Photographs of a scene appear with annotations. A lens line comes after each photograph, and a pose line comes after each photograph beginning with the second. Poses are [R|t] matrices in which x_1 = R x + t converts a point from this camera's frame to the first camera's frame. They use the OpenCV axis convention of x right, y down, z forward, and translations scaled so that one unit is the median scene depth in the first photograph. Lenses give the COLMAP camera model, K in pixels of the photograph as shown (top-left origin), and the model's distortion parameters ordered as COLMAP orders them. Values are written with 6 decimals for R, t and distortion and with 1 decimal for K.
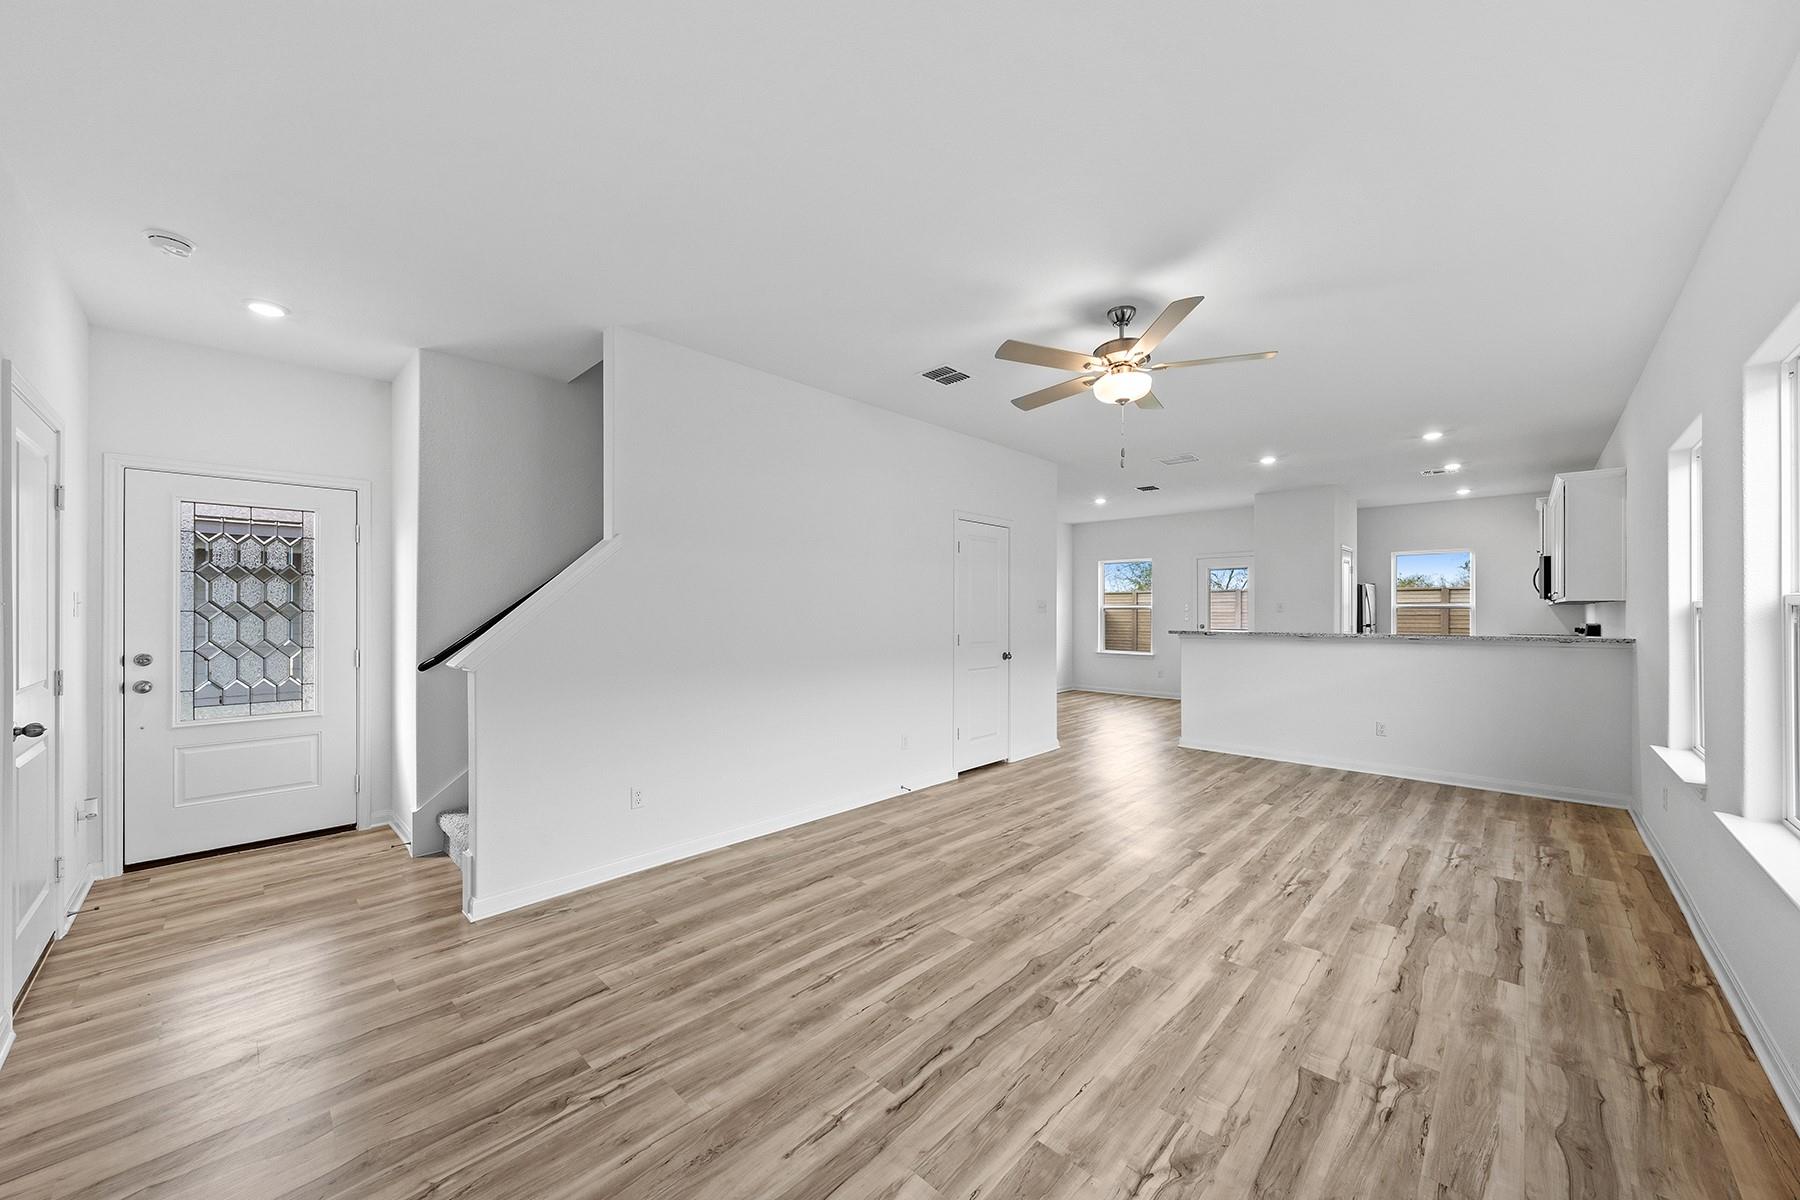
lens RADIAL K [[647.6, 0, 904.5], [0, 647.6, 608.5], [0, 0, 1]] dist [-0.001638, -0.000126]
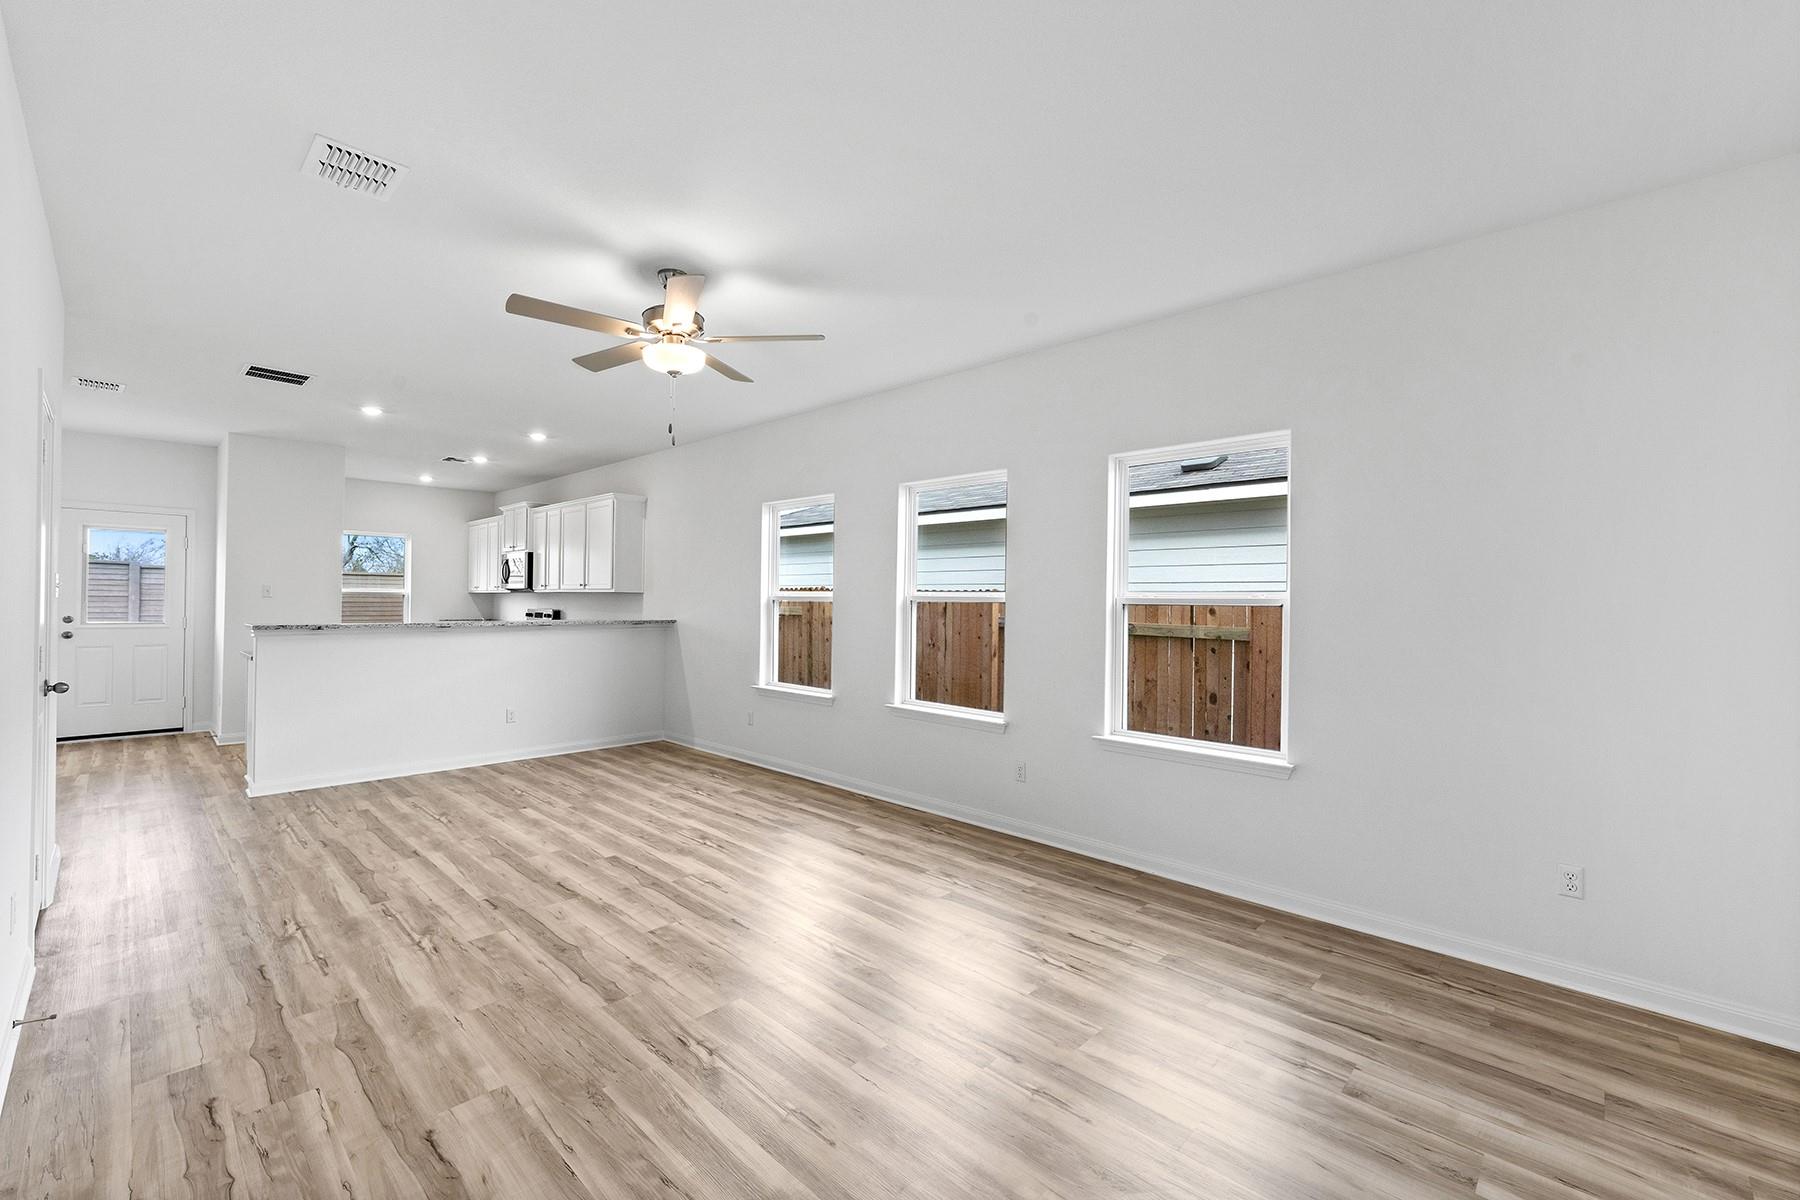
lens RADIAL K [[730.3, 0, 904.1], [0, 730.3, 602.1], [0, 0, 1]] dist [0.001447, 0.000014]
pose [[0.000663, 0.003573, 0.999993, -0.633125], [-0.017190, 0.999846, -0.003561, 0.002448], [-0.999852, -0.017188, 0.000724, 0.602261]]
